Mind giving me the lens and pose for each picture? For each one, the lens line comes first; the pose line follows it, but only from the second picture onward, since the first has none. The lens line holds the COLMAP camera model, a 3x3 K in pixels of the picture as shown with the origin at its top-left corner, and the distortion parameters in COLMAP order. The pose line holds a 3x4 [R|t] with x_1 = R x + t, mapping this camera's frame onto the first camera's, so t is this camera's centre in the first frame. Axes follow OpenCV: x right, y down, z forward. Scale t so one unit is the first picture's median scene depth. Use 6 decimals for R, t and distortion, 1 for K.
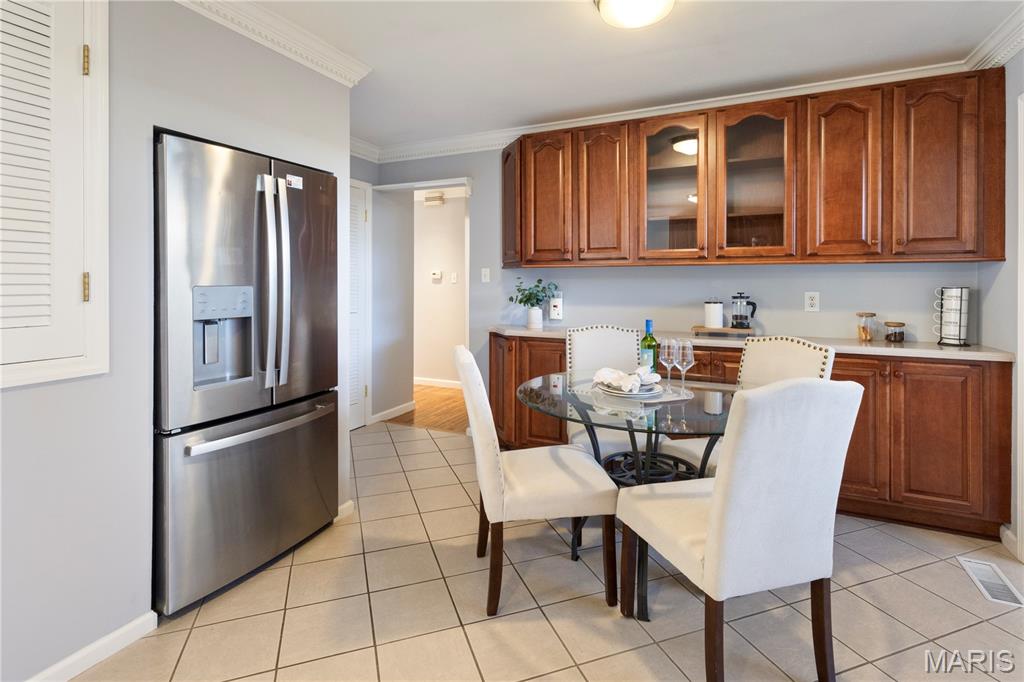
lens RADIAL K [[495.1, 0, 512.3], [0, 495.1, 289.8], [0, 0, 1]] dist [0.002141, 0.000328]
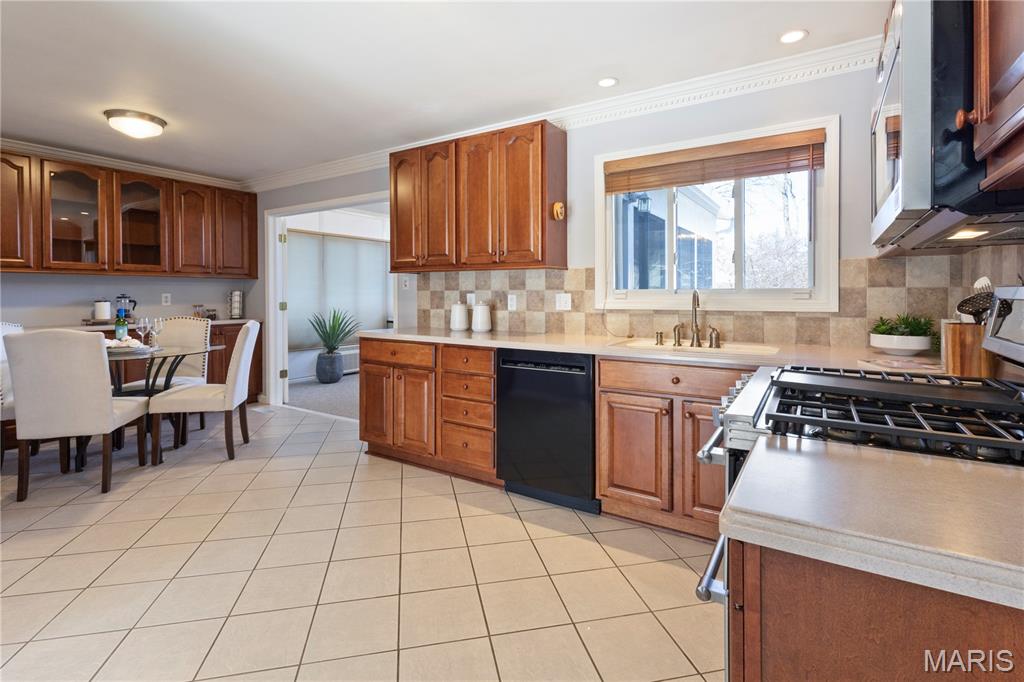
lens RADIAL K [[495.1, 0, 512.3], [0, 495.1, 289.8], [0, 0, 1]] dist [0.002141, 0.000328]
pose [[0.126364, 0.003861, 0.991976, -0.997377], [0.009495, 0.999942, -0.005102, 0.012903], [-0.991939, 0.010064, 0.126320, -0.397852]]
